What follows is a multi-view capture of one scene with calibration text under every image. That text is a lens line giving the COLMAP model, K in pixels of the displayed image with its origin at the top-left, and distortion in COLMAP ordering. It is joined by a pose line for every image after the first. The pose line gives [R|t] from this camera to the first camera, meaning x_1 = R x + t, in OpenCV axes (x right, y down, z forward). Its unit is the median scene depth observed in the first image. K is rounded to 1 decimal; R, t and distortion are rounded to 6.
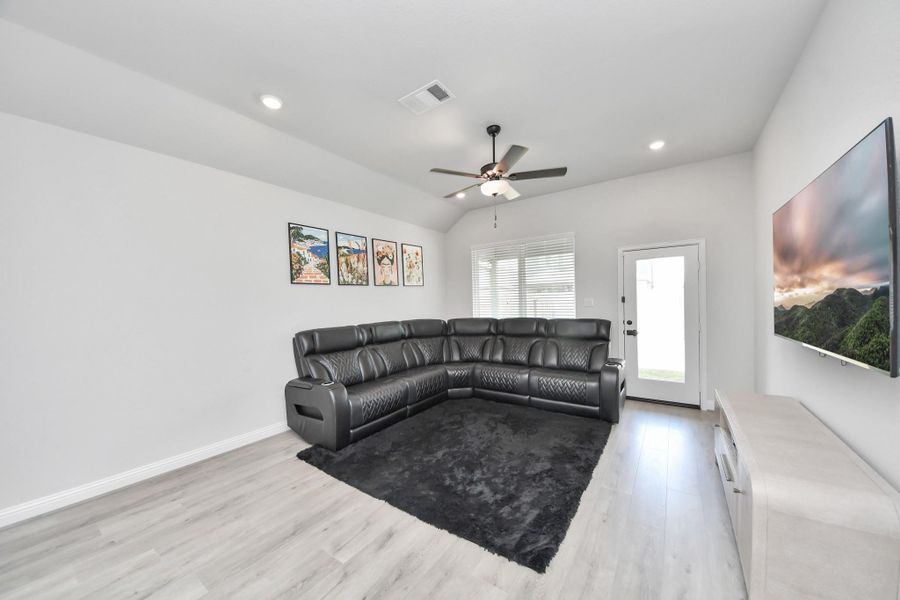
lens RADIAL K [[312.2, 0, 444.9], [0, 312.2, 310.7], [0, 0, 1]] dist [0.000178, -0.008072]
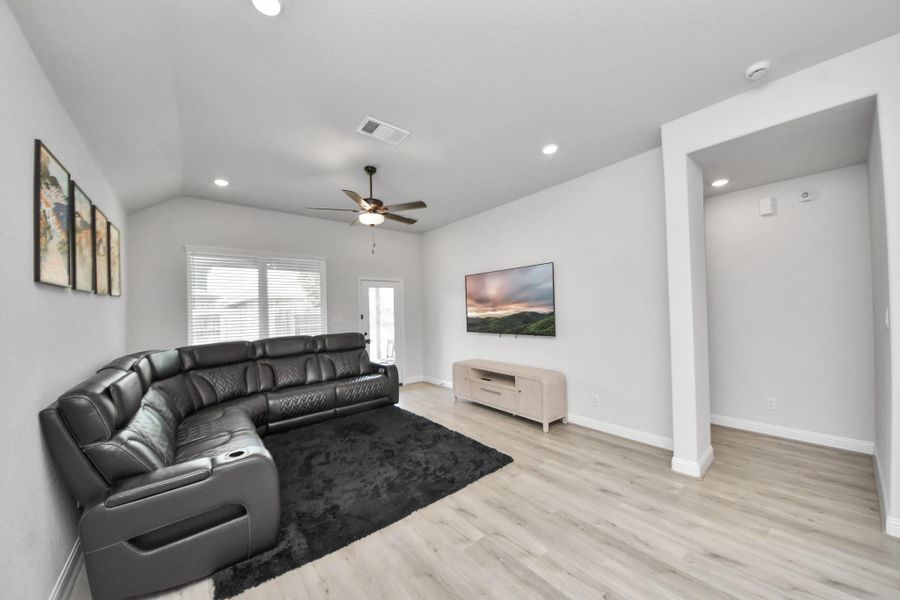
lens RADIAL K [[318.6, 0, 449.9], [0, 318.6, 306.5], [0, 0, 1]] dist [0.021500, -0.014790]
pose [[0.271770, 0.023984, 0.962063, -0.631354], [0.046453, 0.998197, -0.038007, -0.009732], [-0.961240, 0.055020, 0.270166, 0.299391]]
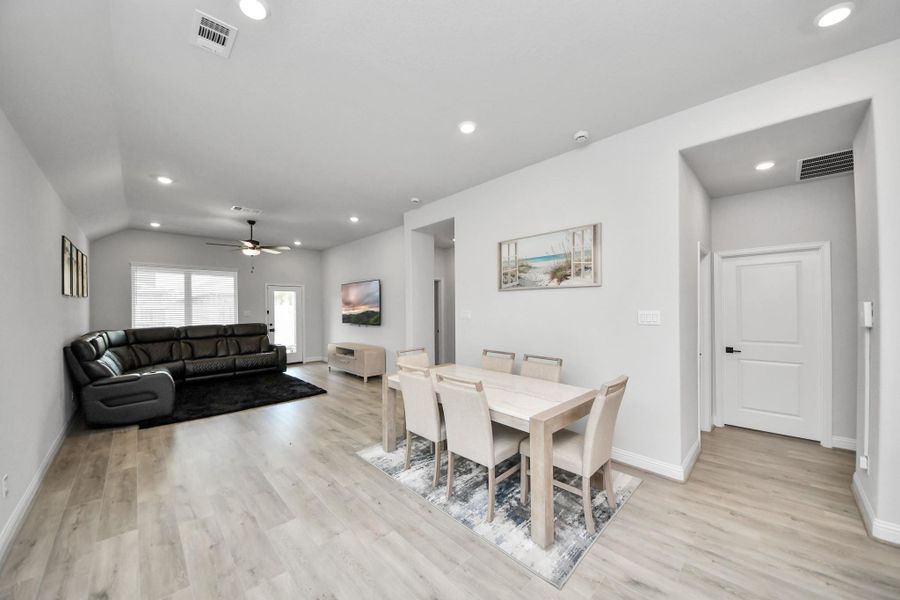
lens RADIAL K [[318.6, 0, 449.9], [0, 318.6, 306.5], [0, 0, 1]] dist [0.021500, -0.014790]
pose [[0.181103, 0.023810, 0.983176, -1.097050], [0.033636, 0.998972, -0.030389, 0.023875], [-0.982889, 0.038574, 0.180116, -0.381170]]
